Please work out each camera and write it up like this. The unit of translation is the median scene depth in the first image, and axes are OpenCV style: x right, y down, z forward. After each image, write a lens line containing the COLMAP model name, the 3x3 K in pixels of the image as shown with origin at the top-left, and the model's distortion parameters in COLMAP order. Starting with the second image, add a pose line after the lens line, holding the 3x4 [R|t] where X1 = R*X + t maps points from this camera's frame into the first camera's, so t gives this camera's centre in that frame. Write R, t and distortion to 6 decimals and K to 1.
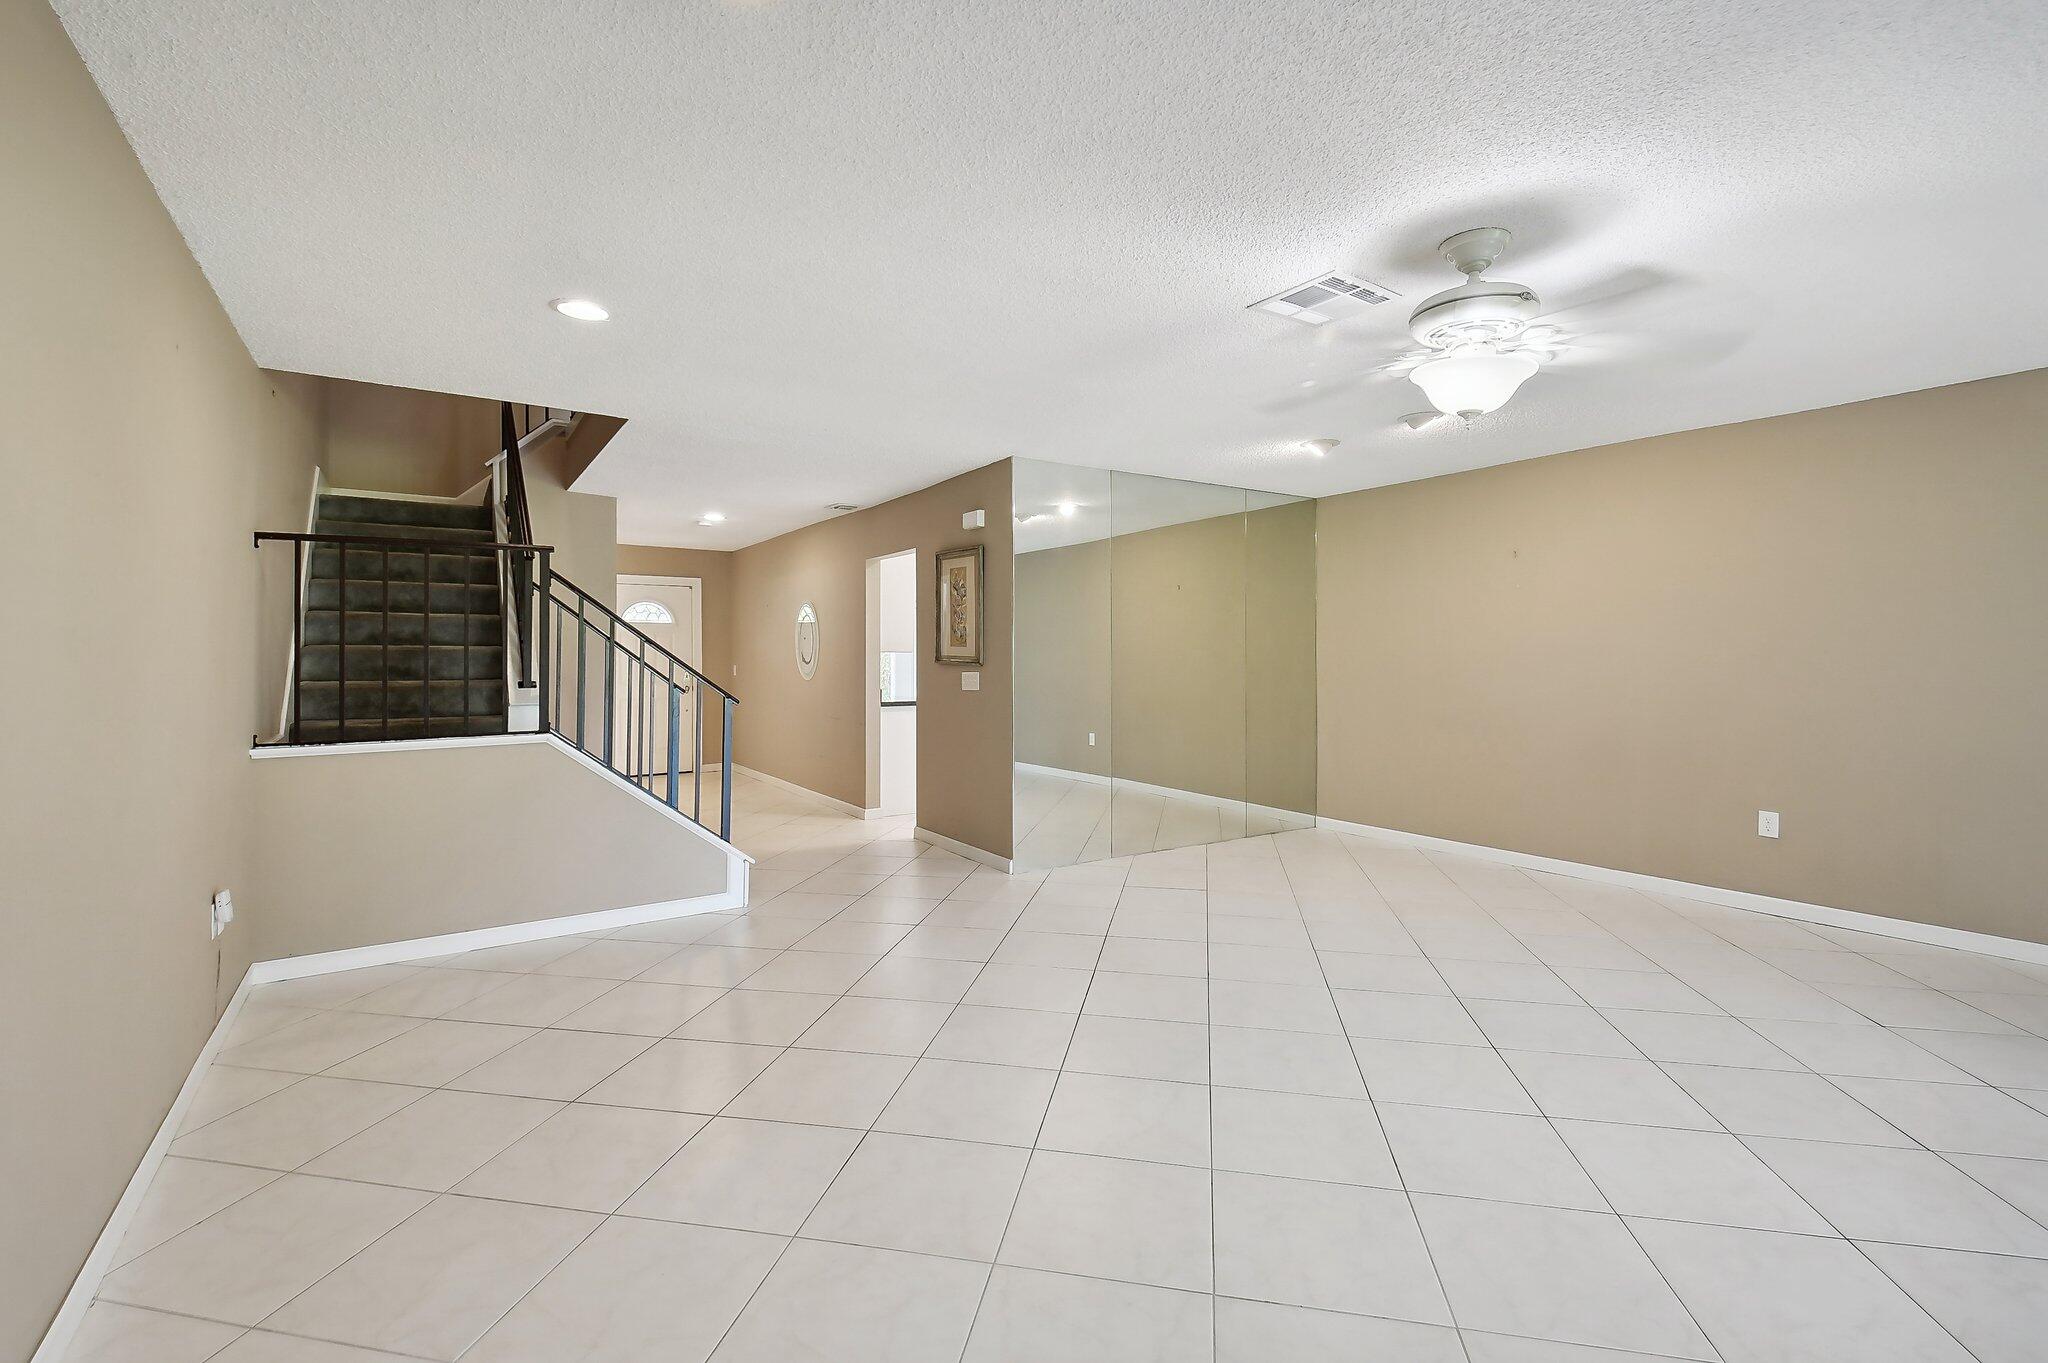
lens RADIAL K [[921.1, 0, 1024.0], [0, 921.1, 681.5], [0, 0, 1]] dist [0.034902, -0.000032]
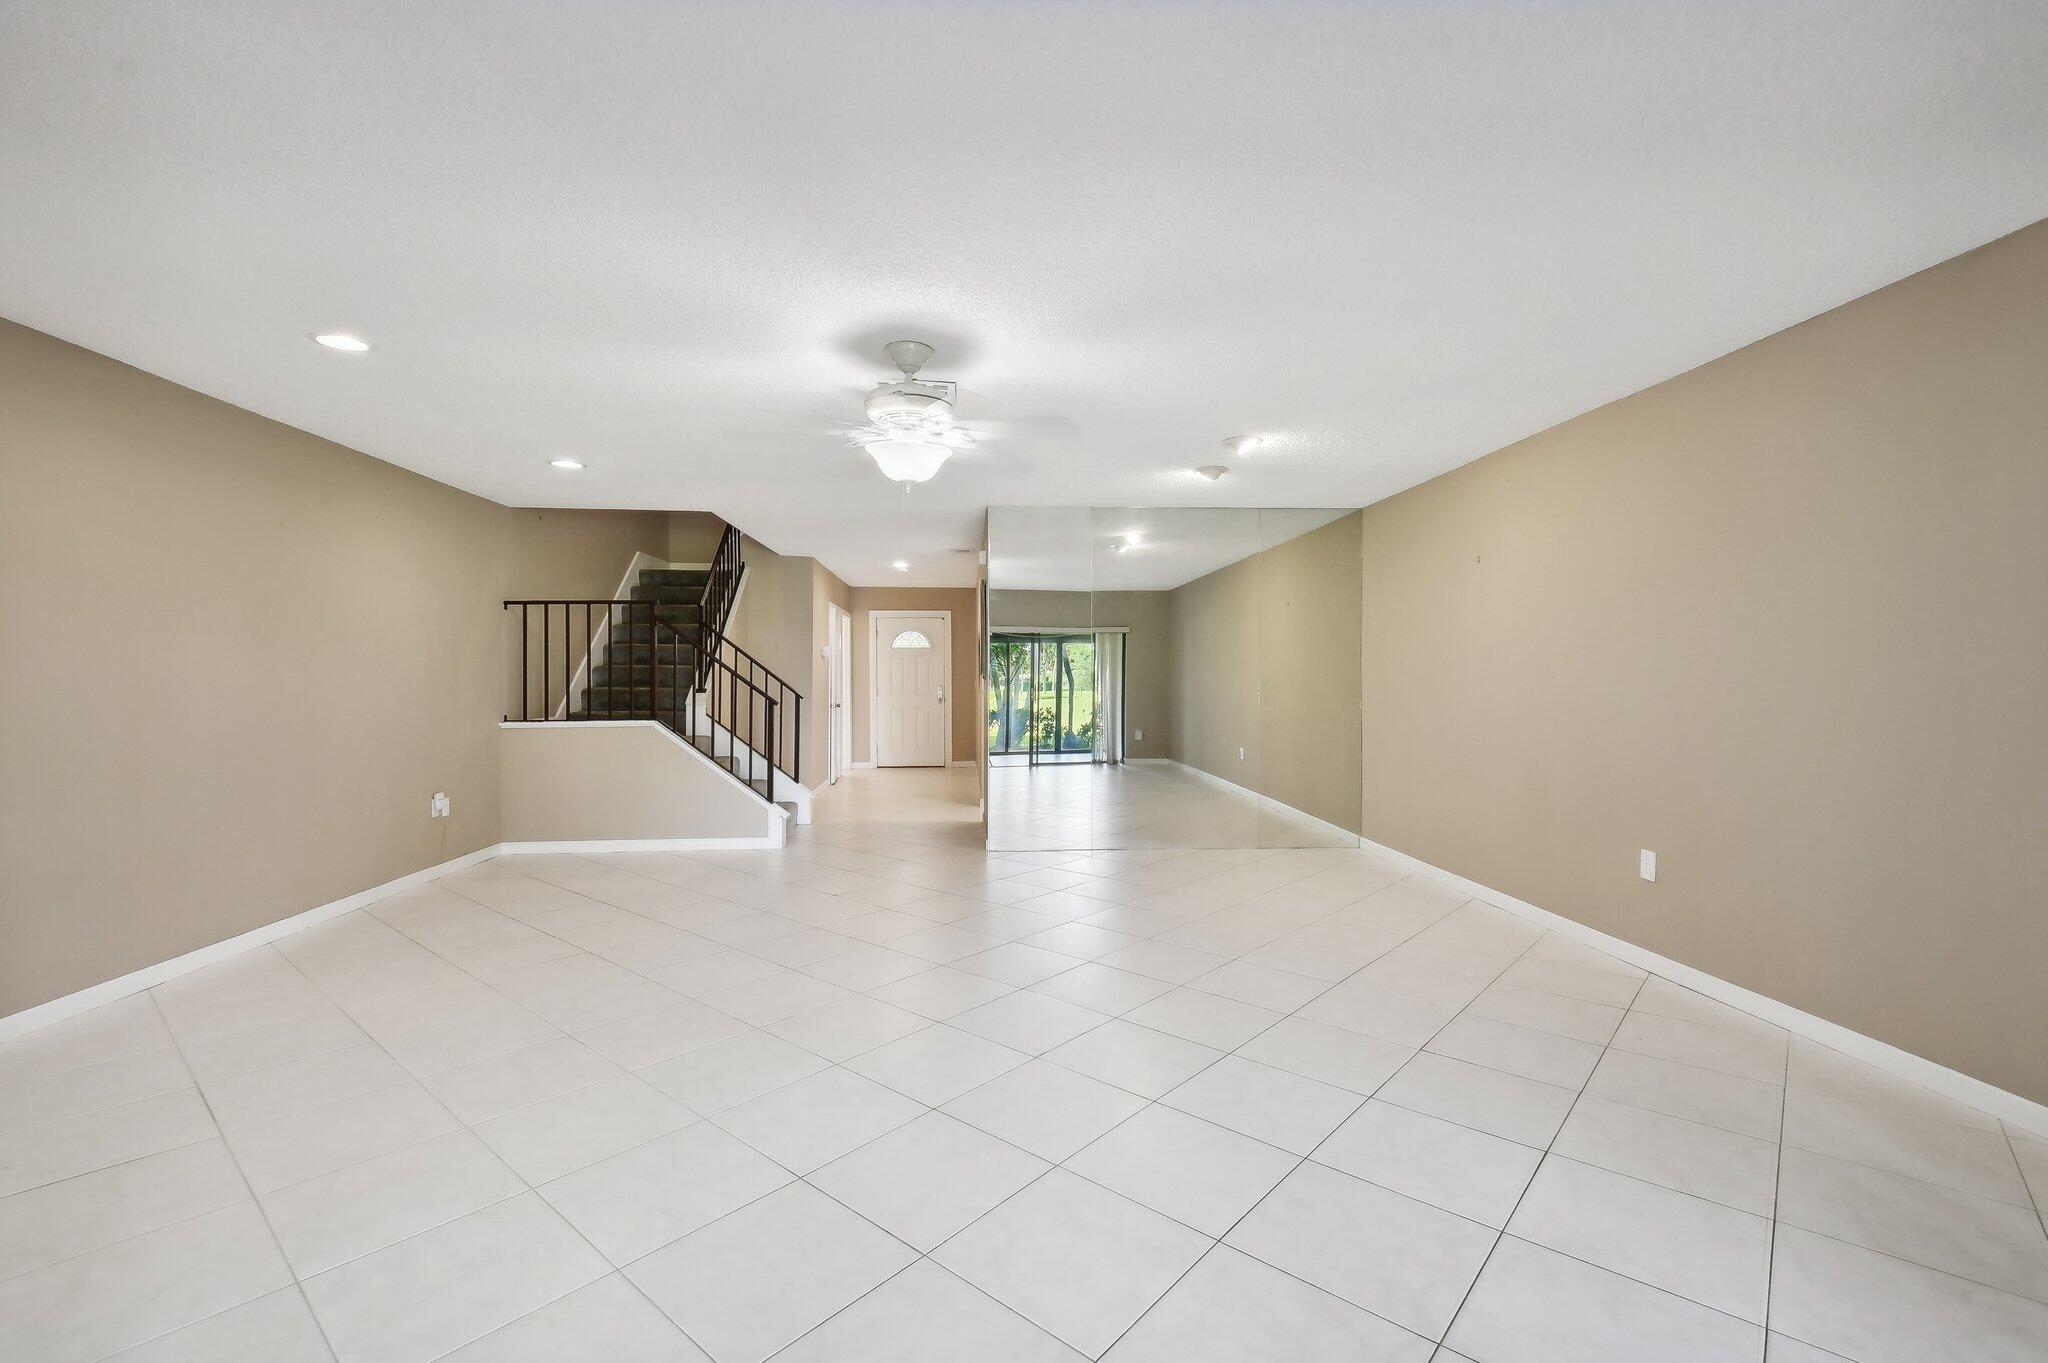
lens RADIAL K [[896.2, 0, 1017.4], [0, 896.2, 706.8], [0, 0, 1]] dist [0.024988, -0.000001]
pose [[0.866587, 0.017949, -0.498702, 0.603636], [-0.014770, 0.999838, 0.010320, 0.006422], [0.498807, -0.001578, 0.866712, -0.001315]]
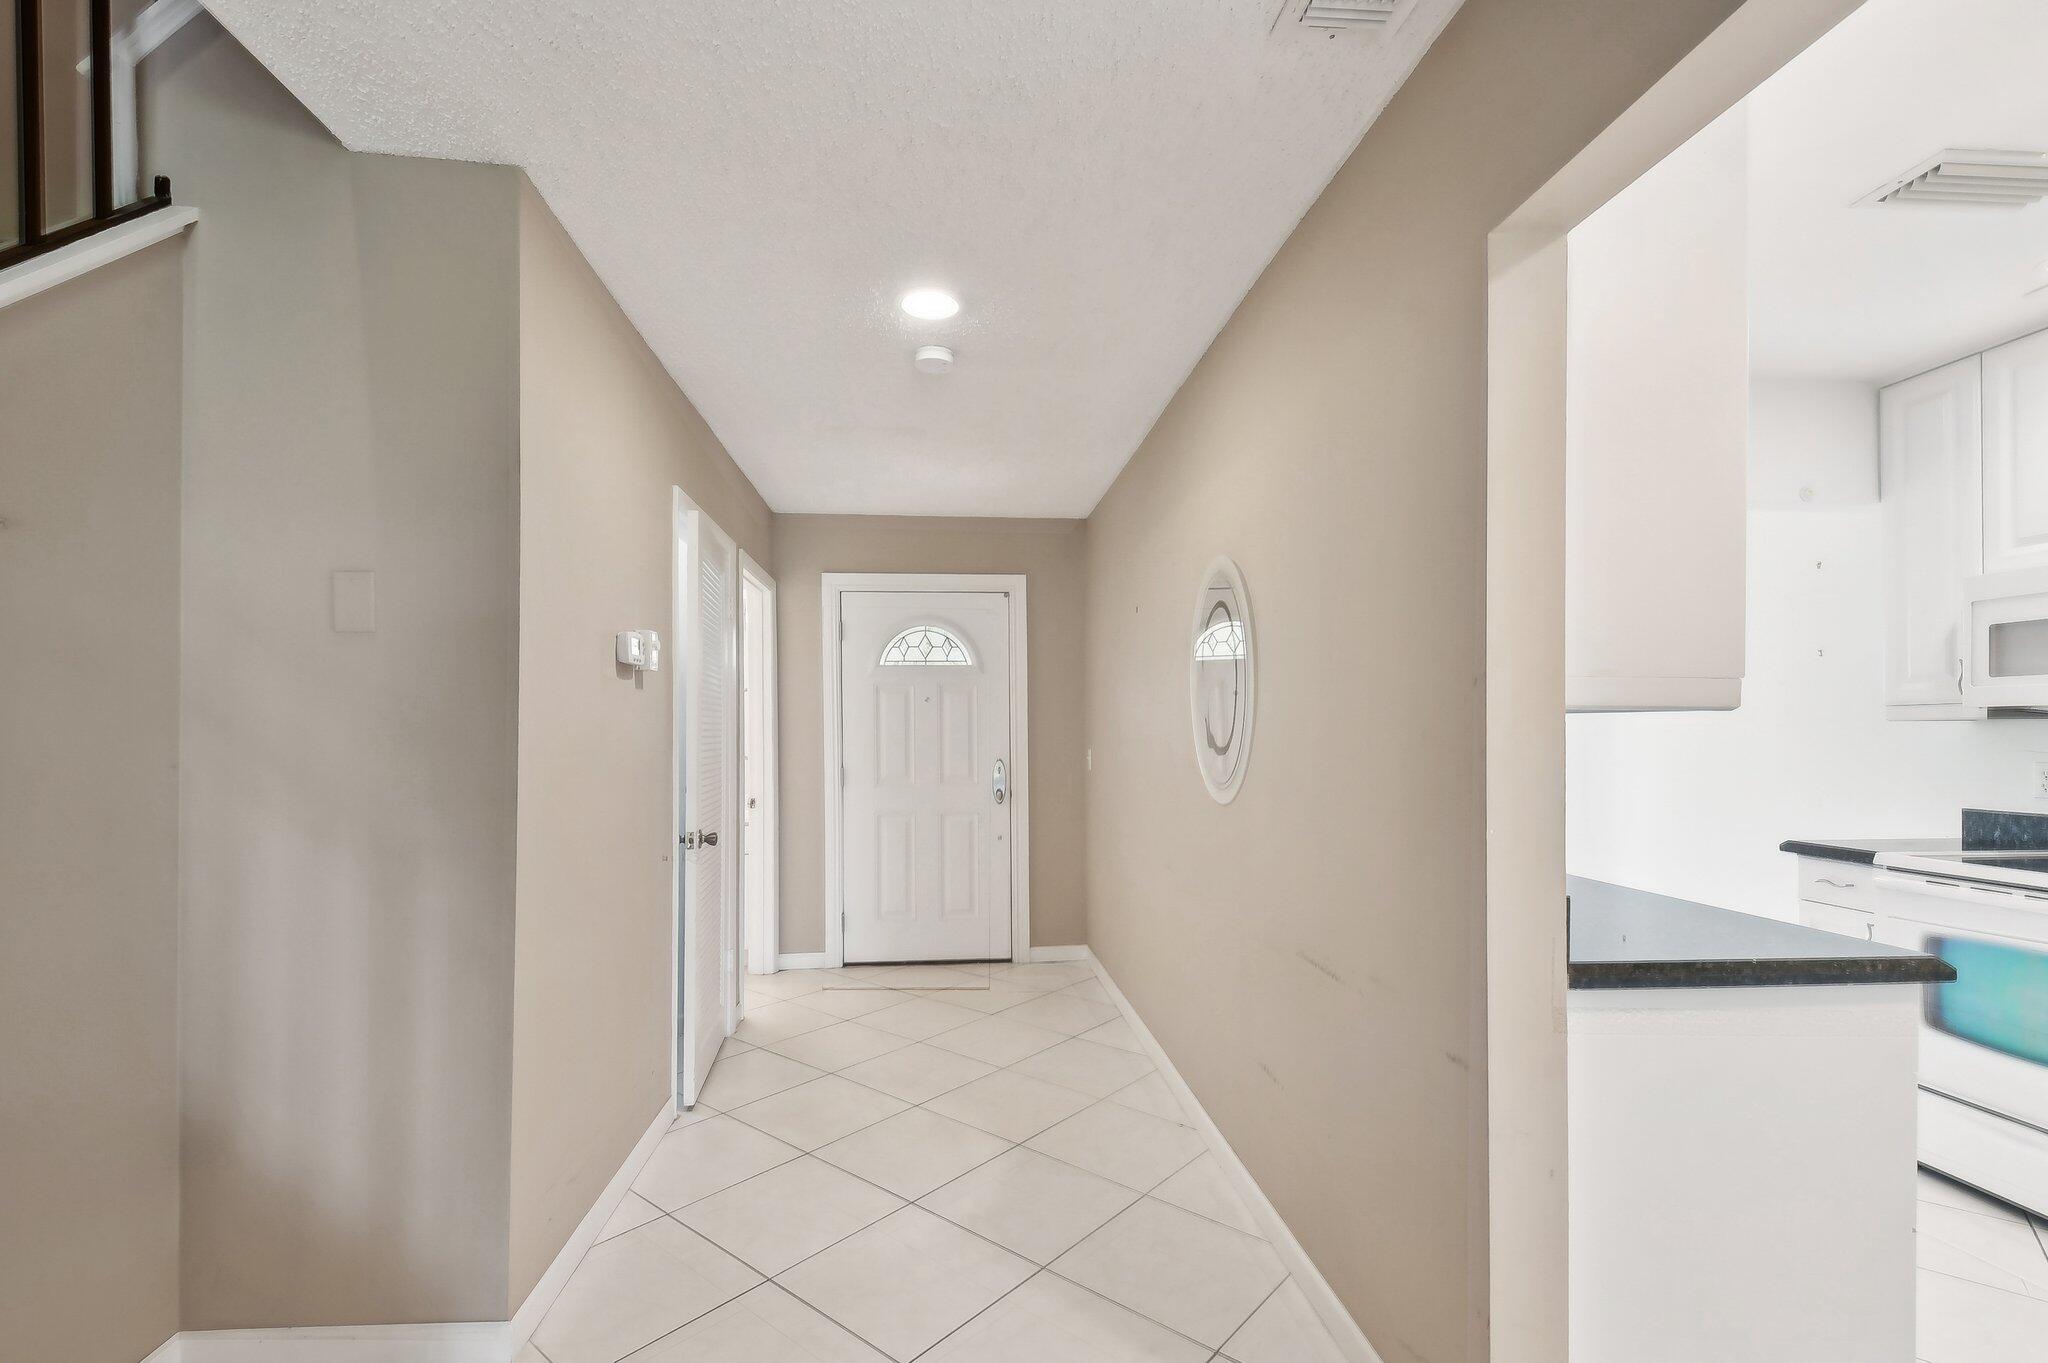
lens RADIAL K [[896.2, 0, 1017.4], [0, 896.2, 706.8], [0, 0, 1]] dist [0.024988, -0.000001]
pose [[0.881975, -0.017645, -0.470965, -0.225490], [-0.004920, 0.998900, -0.046639, -0.030953], [0.471270, 0.043452, 0.880918, 1.036683]]
